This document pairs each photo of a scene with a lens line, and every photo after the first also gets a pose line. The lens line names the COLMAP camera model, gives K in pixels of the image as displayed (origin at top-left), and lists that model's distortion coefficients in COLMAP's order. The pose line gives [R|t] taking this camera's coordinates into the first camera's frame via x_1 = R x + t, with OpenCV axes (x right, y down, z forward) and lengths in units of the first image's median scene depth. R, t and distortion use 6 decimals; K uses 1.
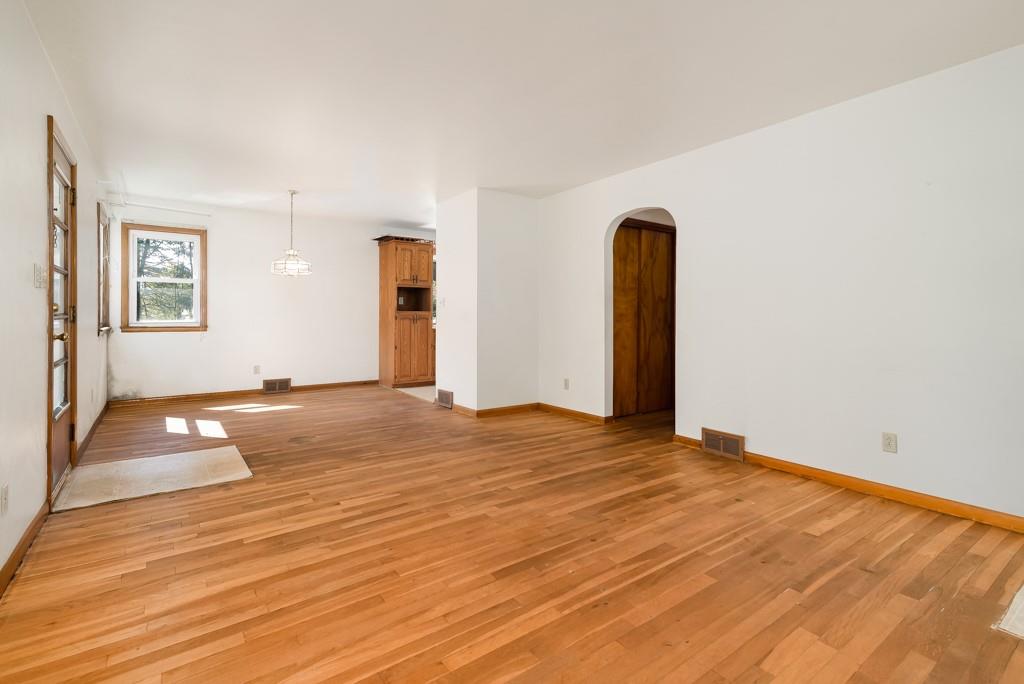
lens RADIAL K [[466.6, 0, 508.4], [0, 466.6, 312.9], [0, 0, 1]] dist [0.017690, -0.001045]
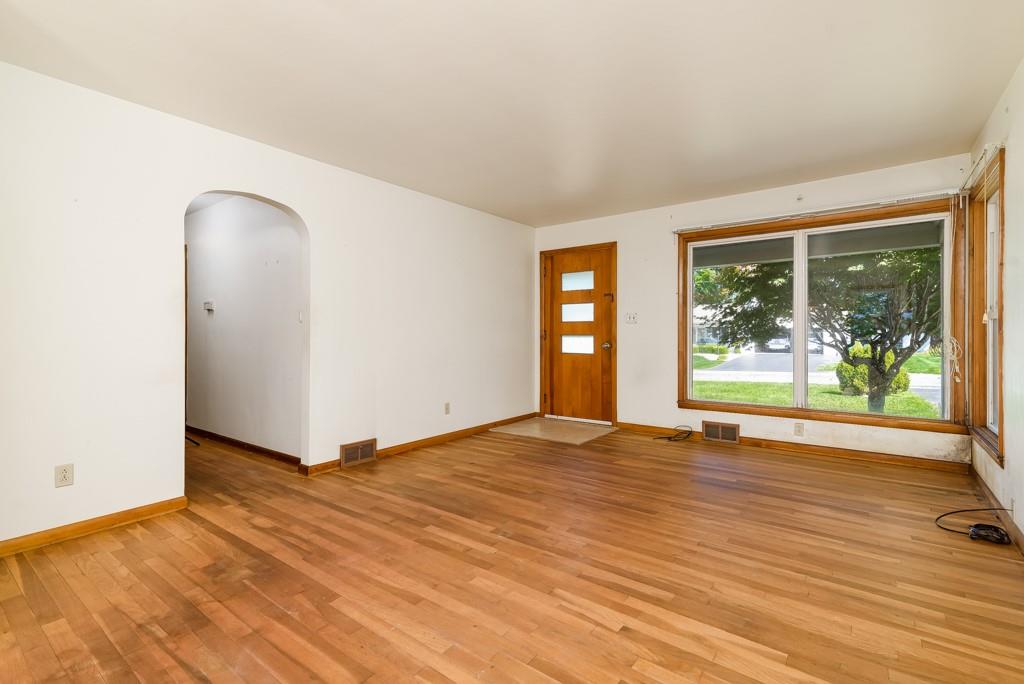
lens RADIAL K [[466.6, 0, 512.8], [0, 466.6, 335.4], [0, 0, 1]] dist [0.017690, -0.001045]
pose [[-0.283992, -0.005040, 0.958813, -0.550272], [-0.003231, 0.999986, 0.004300, 0.002030], [-0.958821, -0.001876, -0.284004, 0.782927]]
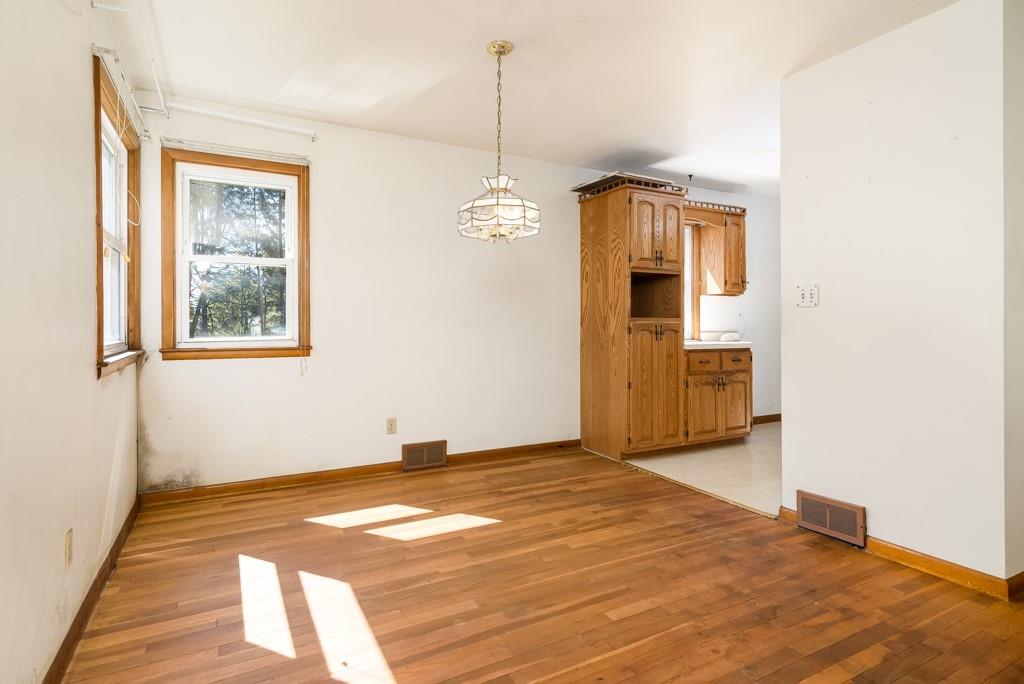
lens RADIAL K [[527.7, 0, 513.9], [0, 527.7, 323.5], [0, 0, 1]] dist [0.017281, -0.000181]
pose [[0.990567, -0.004464, -0.136958, -0.436748], [0.004787, 0.999986, 0.002029, 0.002057], [0.136947, -0.002666, 0.990575, 0.578308]]
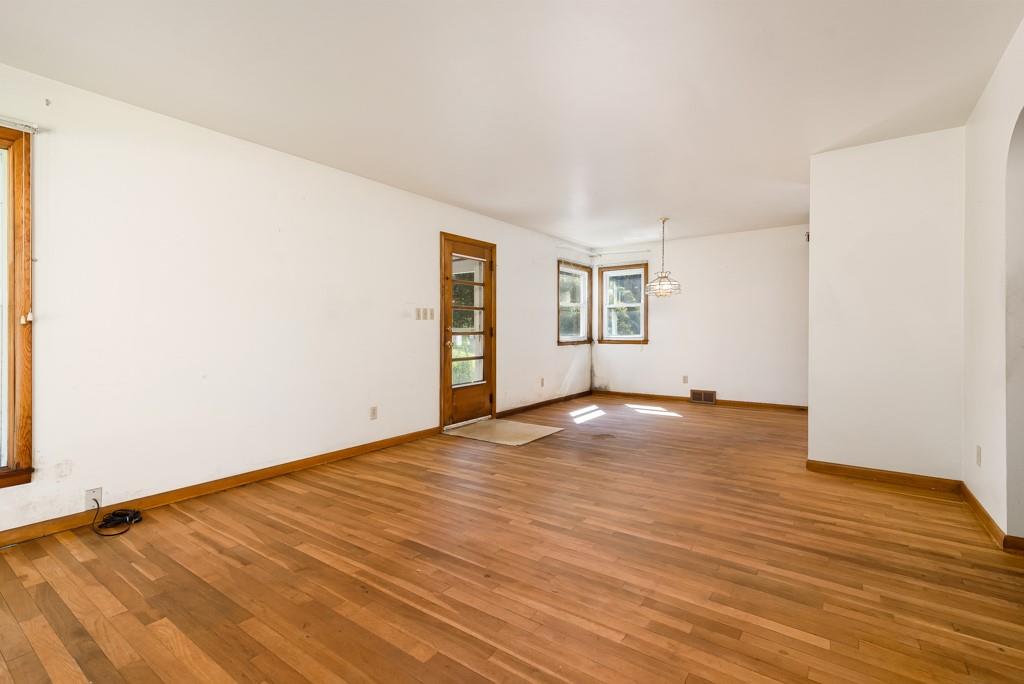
lens RADIAL K [[466.6, 0, 517.4], [0, 466.6, 334.0], [0, 0, 1]] dist [0.017690, -0.001045]
pose [[0.324090, -0.002328, -0.946024, 0.524358], [0.013558, 0.999906, 0.002184, 0.008403], [0.945929, -0.013534, 0.324091, 0.380673]]
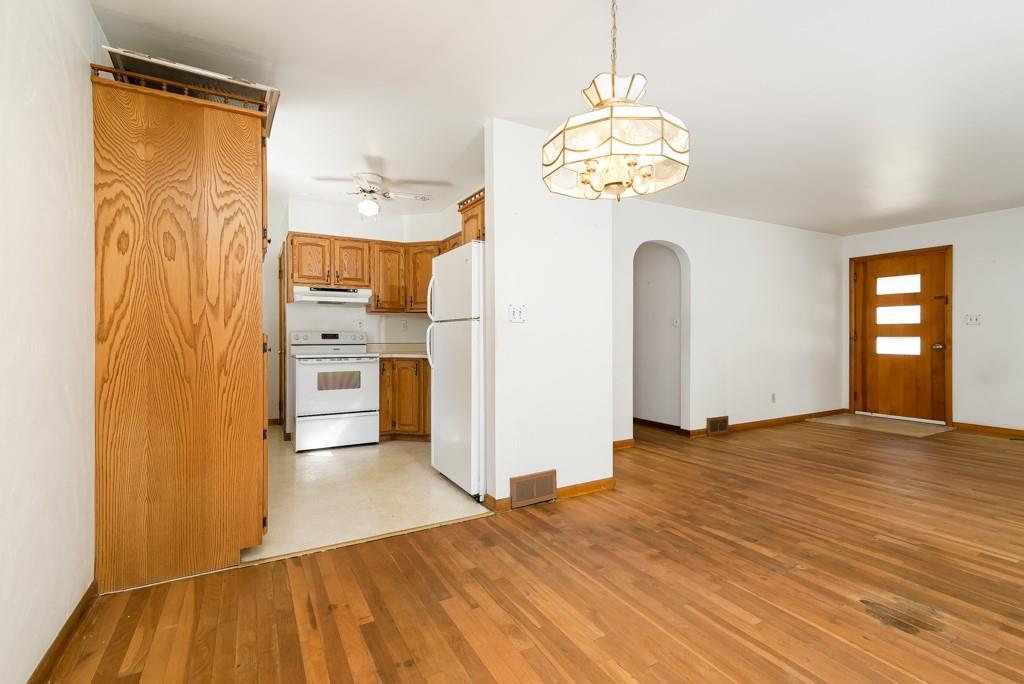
lens RADIAL K [[466.6, 0, 506.7], [0, 466.6, 338.1], [0, 0, 1]] dist [0.017690, -0.001045]
pose [[0.120660, -0.007702, 0.992664, -0.840484], [-0.002014, 0.999966, 0.008004, 0.002132], [-0.992692, -0.002965, 0.120640, 1.187101]]
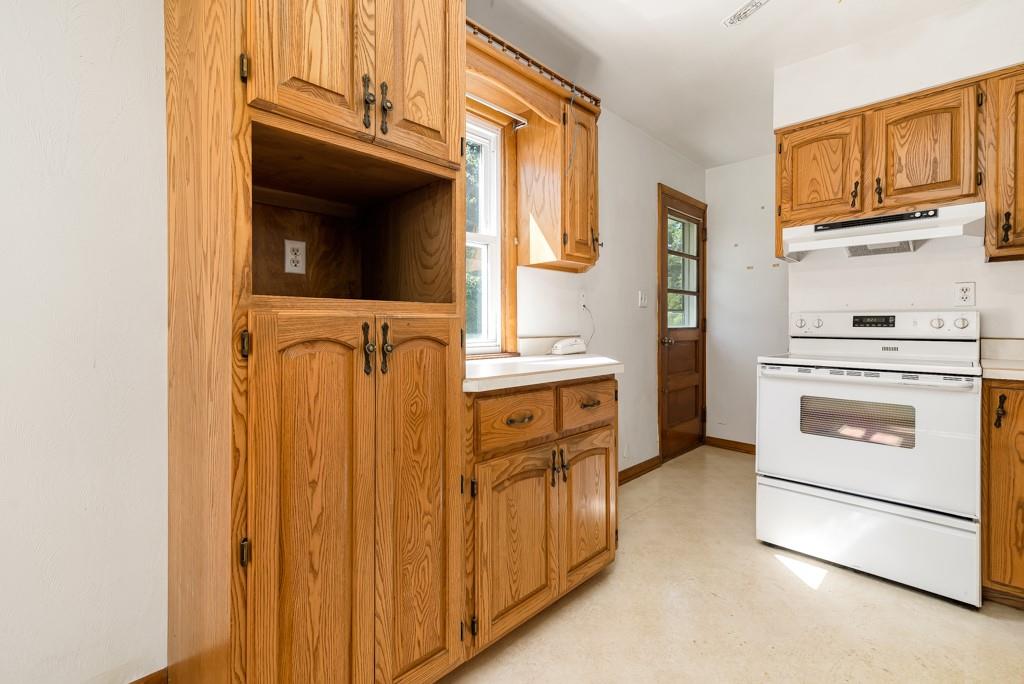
lens RADIAL K [[466.6, 0, 518.4], [0, 466.6, 328.8], [0, 0, 1]] dist [0.017690, -0.001045]
pose [[0.984265, -0.006295, 0.176584, -0.278771], [0.003992, 0.999902, 0.013390, 0.007665], [-0.176651, -0.012474, 0.984194, 1.280968]]
